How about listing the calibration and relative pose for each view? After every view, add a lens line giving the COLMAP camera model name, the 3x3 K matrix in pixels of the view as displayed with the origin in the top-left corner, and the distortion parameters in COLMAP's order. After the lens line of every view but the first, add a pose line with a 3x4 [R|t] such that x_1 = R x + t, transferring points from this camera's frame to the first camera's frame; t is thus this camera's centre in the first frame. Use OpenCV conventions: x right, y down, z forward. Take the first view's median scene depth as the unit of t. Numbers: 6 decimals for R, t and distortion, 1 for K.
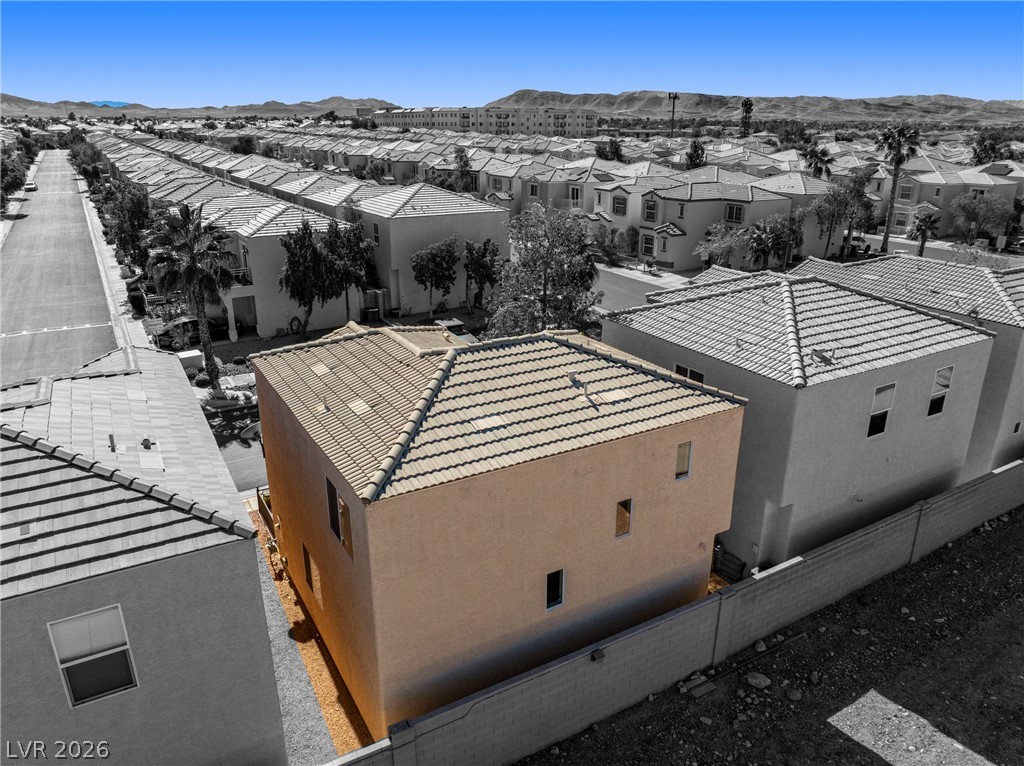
lens RADIAL K [[719.3, 0, 515.7], [0, 719.3, 382.9], [0, 0, 1]] dist [-0.039858, 0.005202]
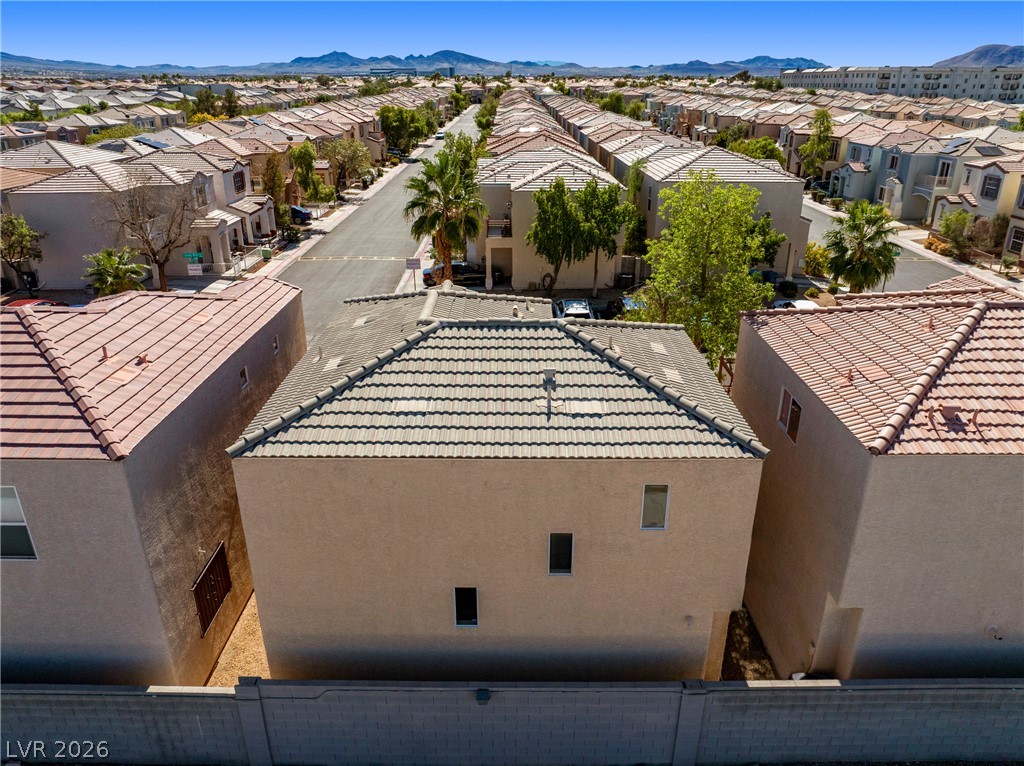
lens RADIAL K [[721.7, 0, 516.2], [0, 721.7, 381.1], [0, 0, 1]] dist [-0.052025, 0.024957]
pose [[0.859994, 0.191297, -0.473091, 0.392971], [-0.169103, 0.981527, 0.089487, -0.062207], [0.481470, 0.003043, 0.876457, 0.209465]]
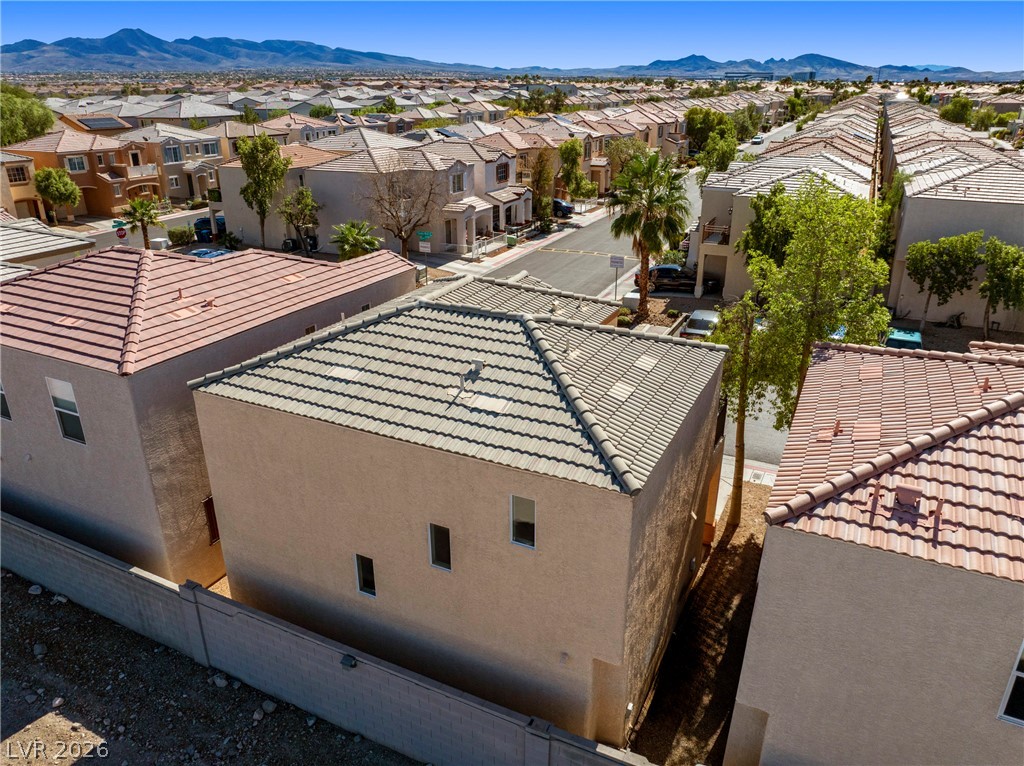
lens RADIAL K [[721.7, 0, 516.2], [0, 721.7, 381.1], [0, 0, 1]] dist [-0.052025, 0.024957]
pose [[0.552394, 0.312107, -0.772949, 0.653587], [-0.280267, 0.942818, 0.180403, -0.134905], [0.785055, 0.116979, 0.608280, 0.470213]]
